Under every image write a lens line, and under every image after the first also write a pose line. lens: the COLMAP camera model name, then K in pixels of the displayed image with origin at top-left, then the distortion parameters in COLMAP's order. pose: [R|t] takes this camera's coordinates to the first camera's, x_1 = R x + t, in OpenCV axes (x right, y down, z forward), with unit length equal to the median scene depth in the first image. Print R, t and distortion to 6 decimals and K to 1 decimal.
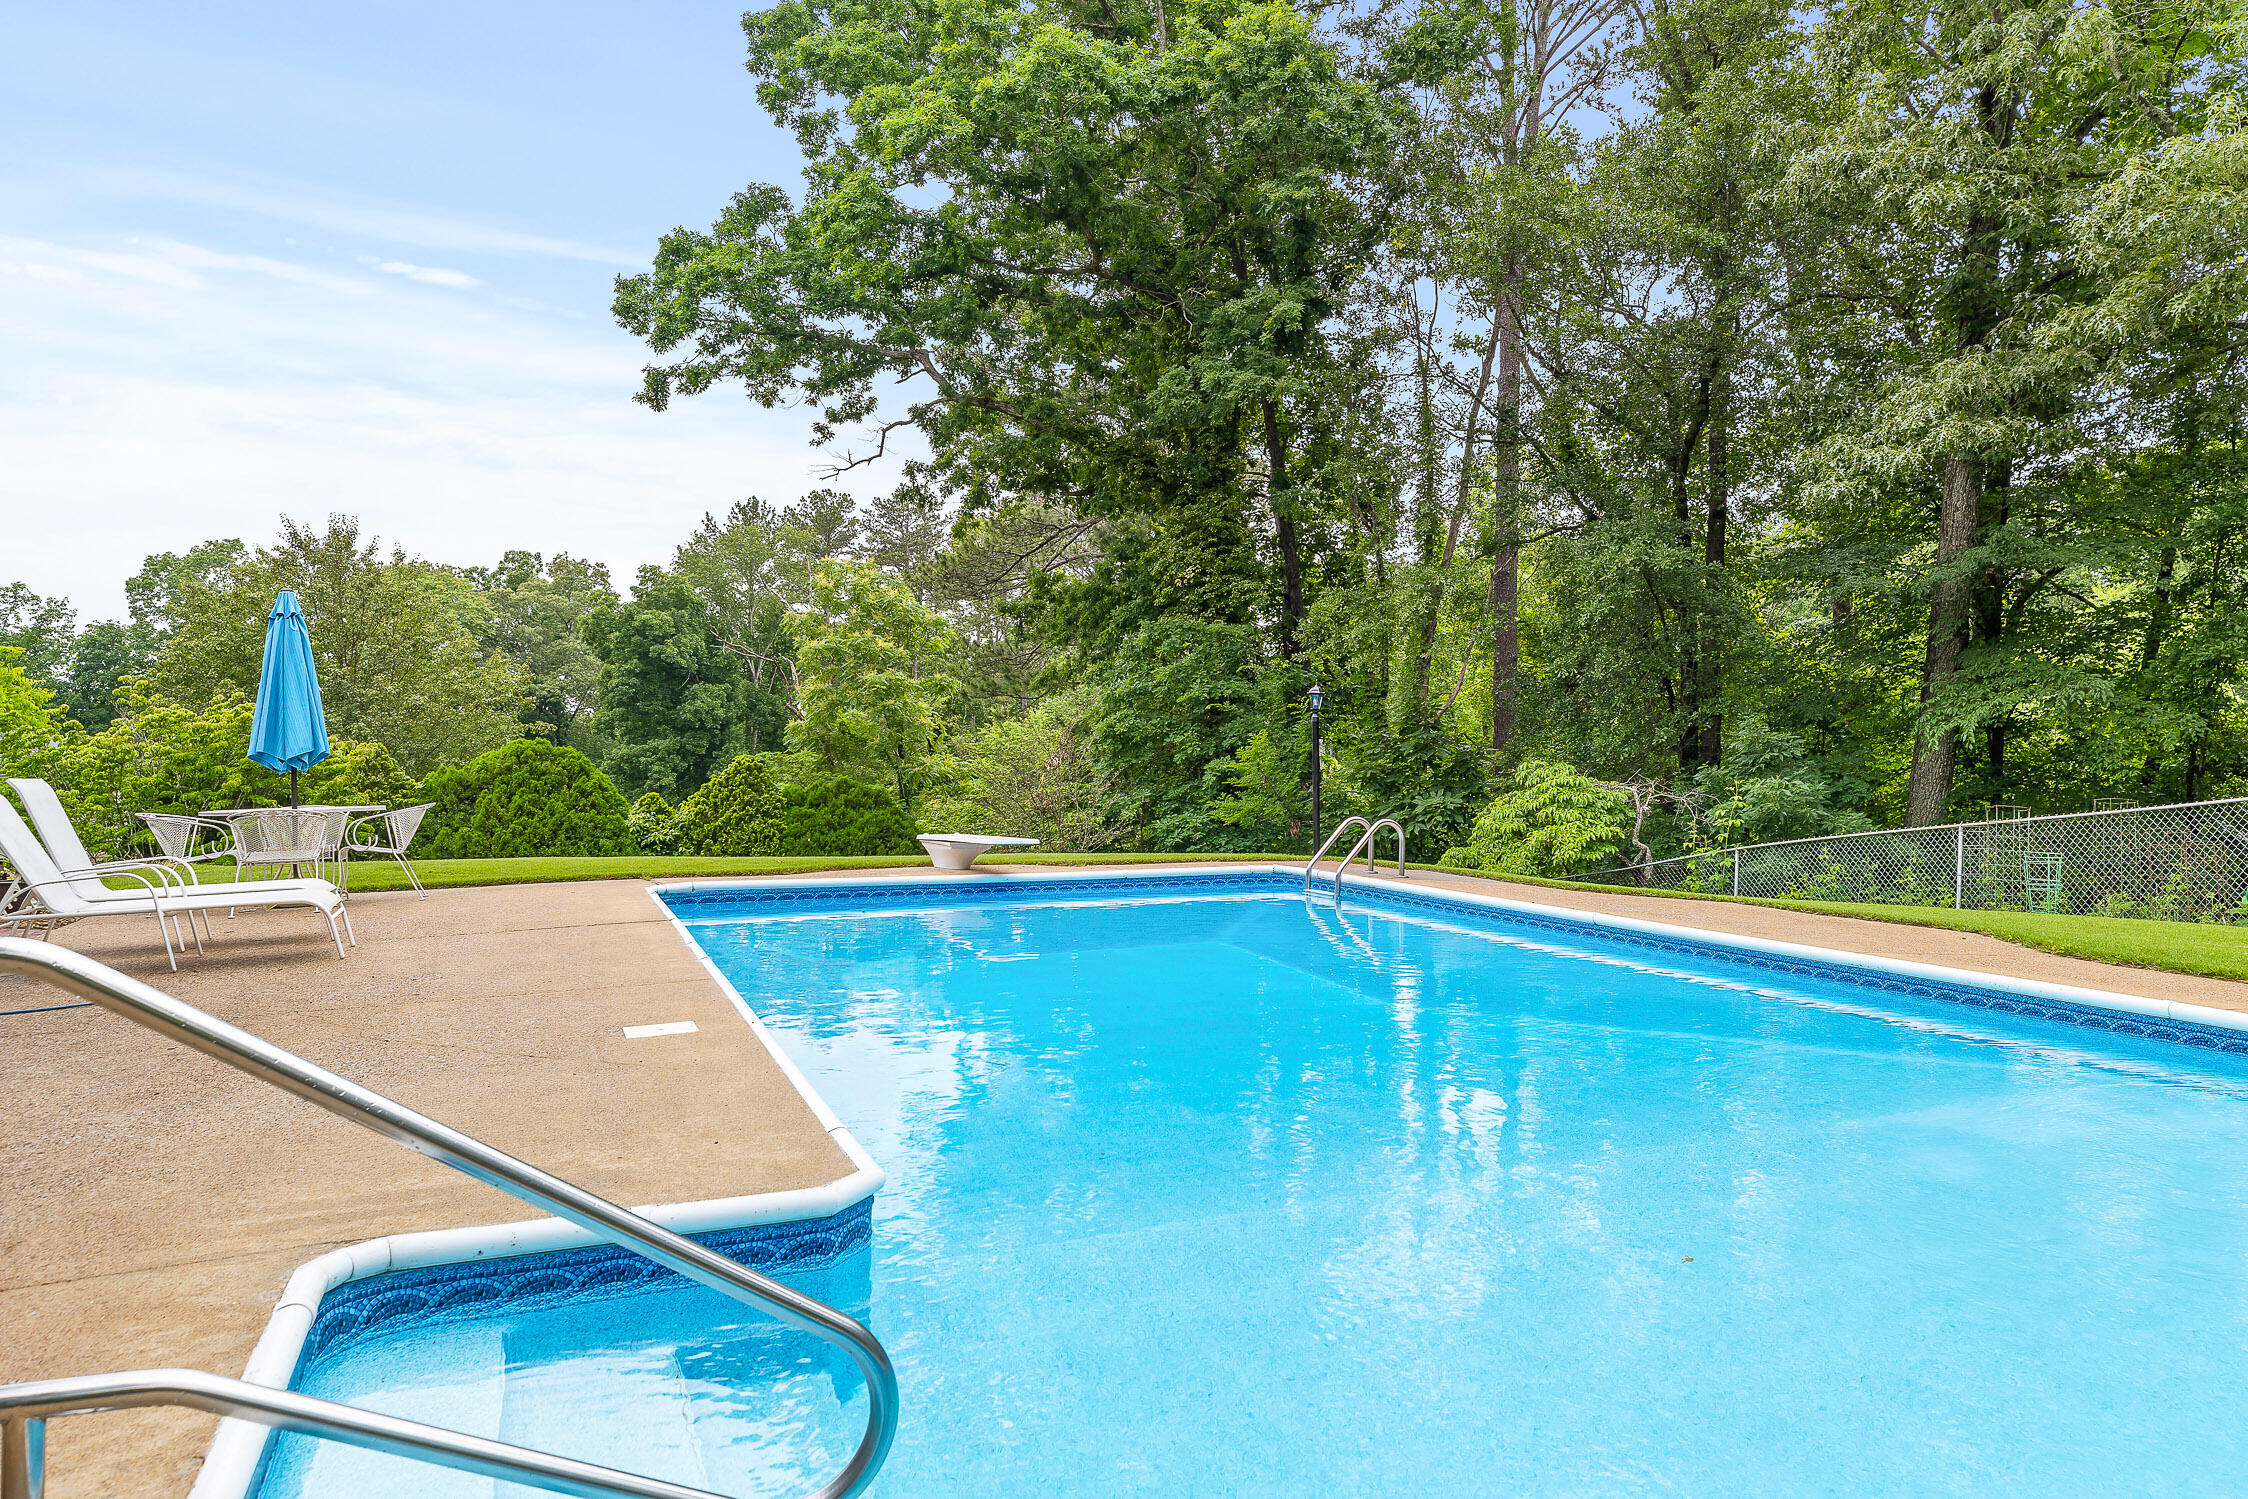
lens RADIAL K [[1511.9, 0, 1128.5], [0, 1511.9, 748.8], [0, 0, 1]] dist [0.016473, -0.006990]
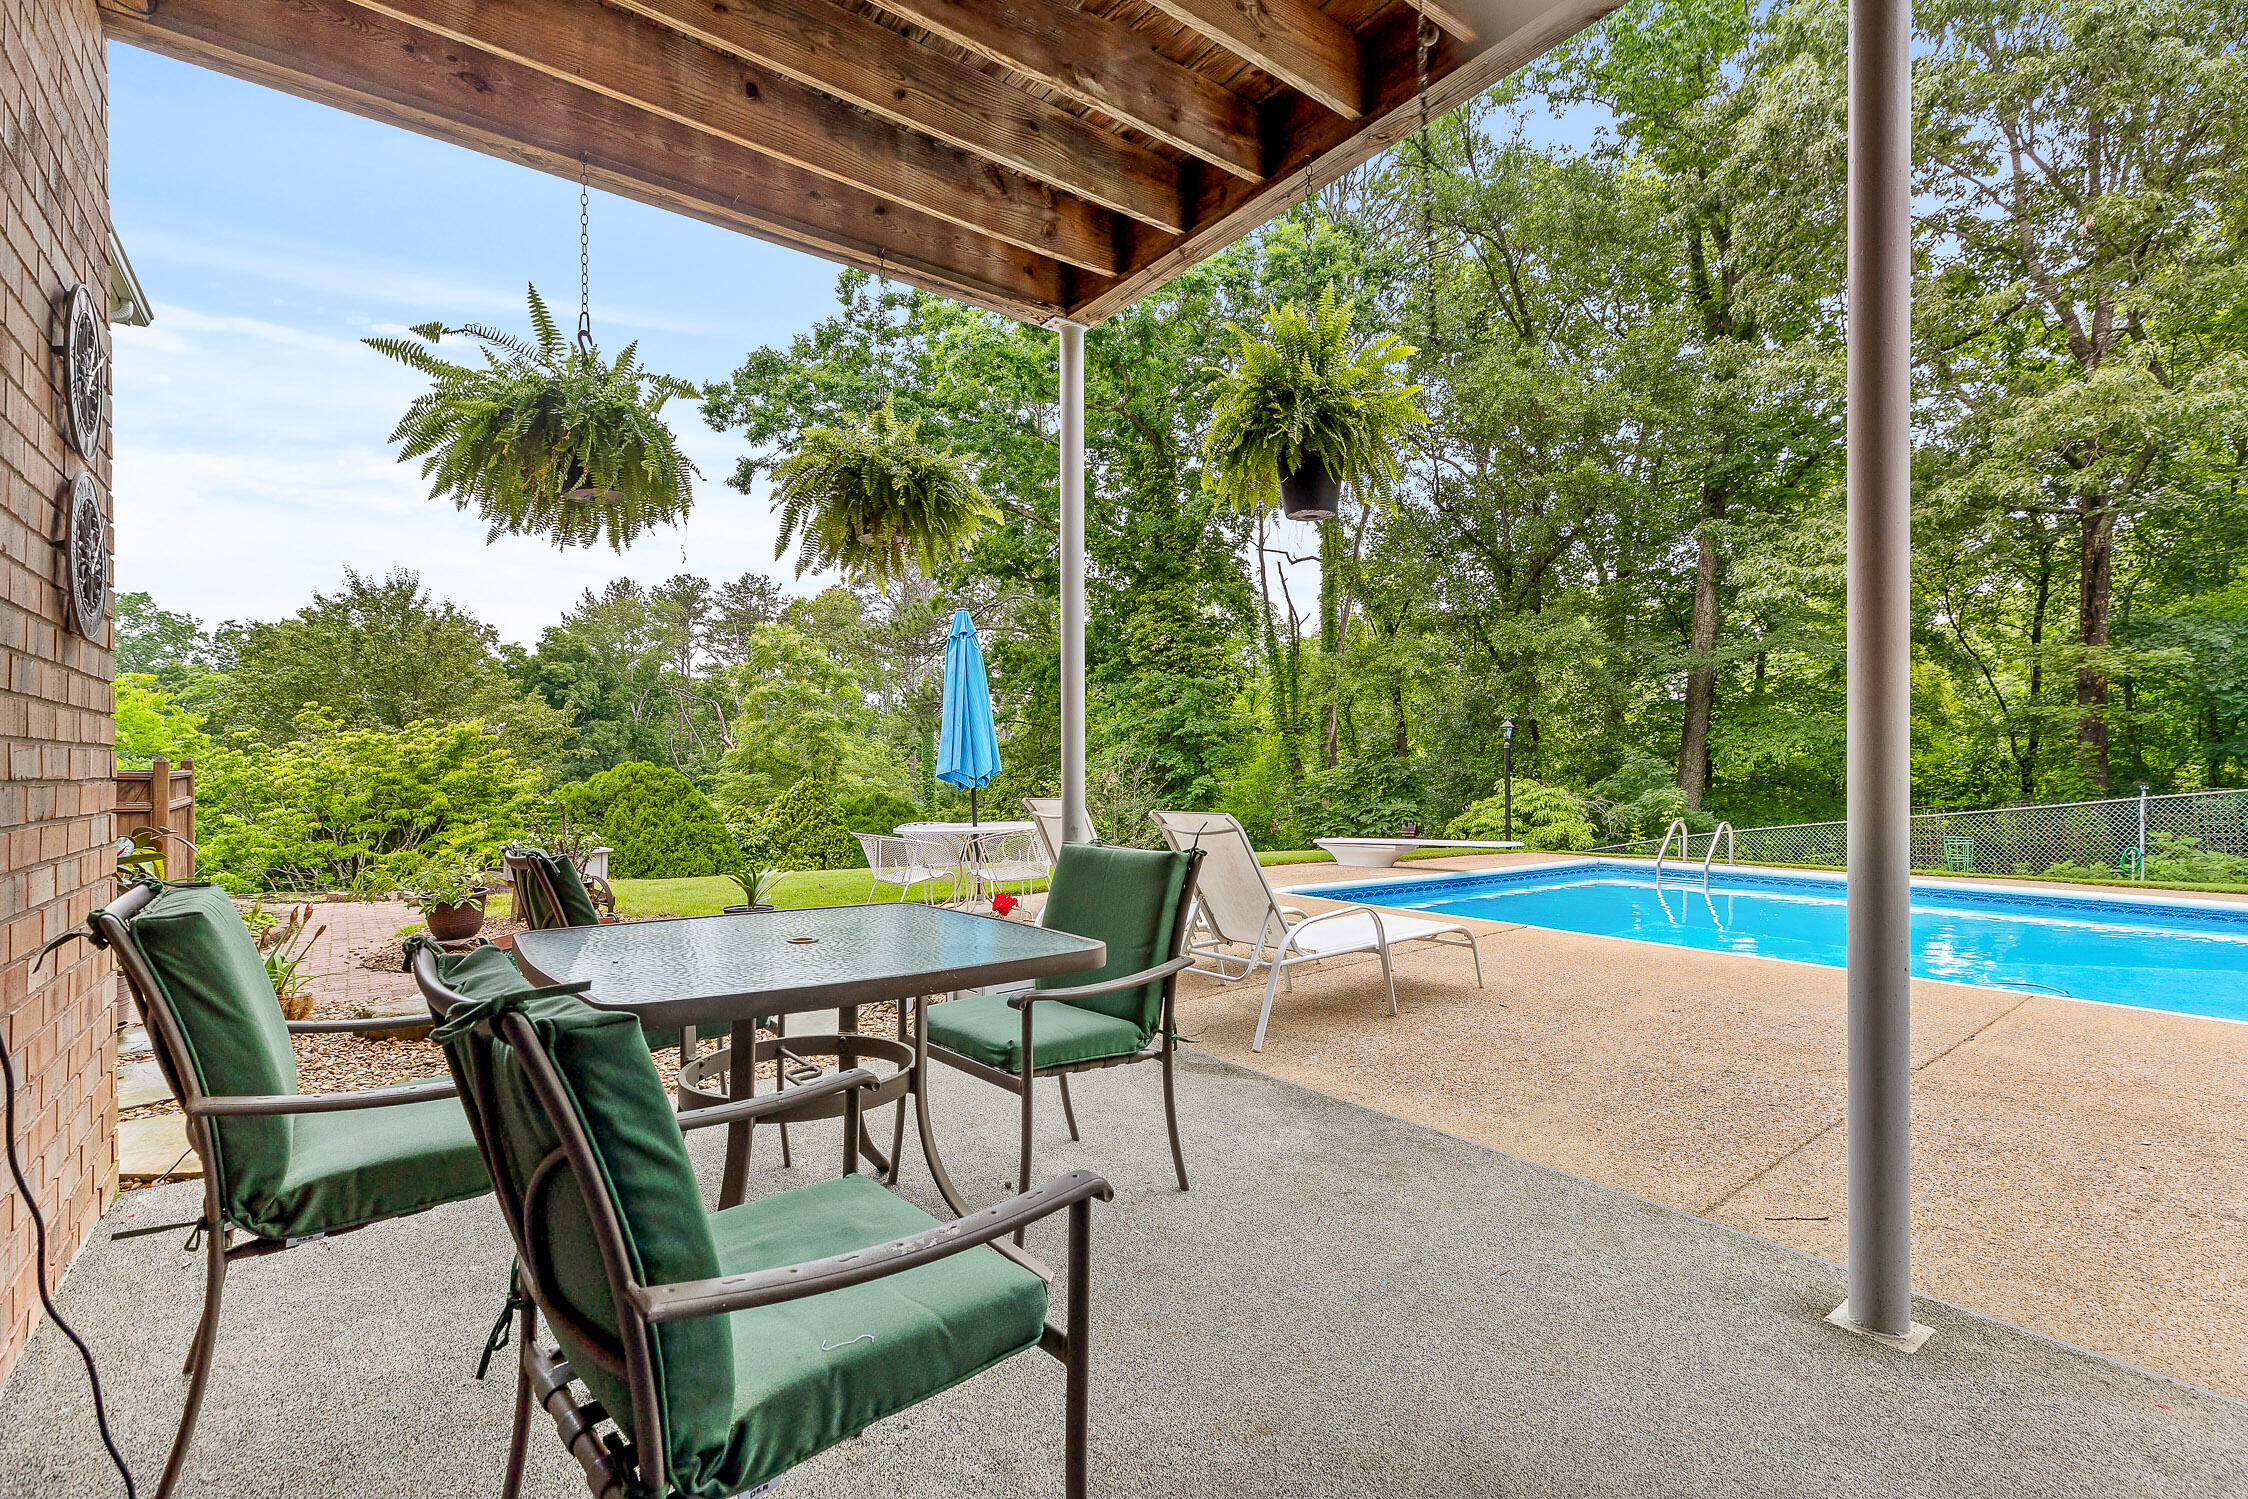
lens RADIAL K [[1018.4, 0, 1115.7], [0, 1018.4, 781.5], [0, 0, 1]] dist [0.001693, -0.000414]
pose [[0.964784, -0.003794, 0.263017, -0.163775], [0.000826, 0.999935, 0.011393, 0.000062], [-0.263043, -0.010774, 0.964724, 0.085173]]
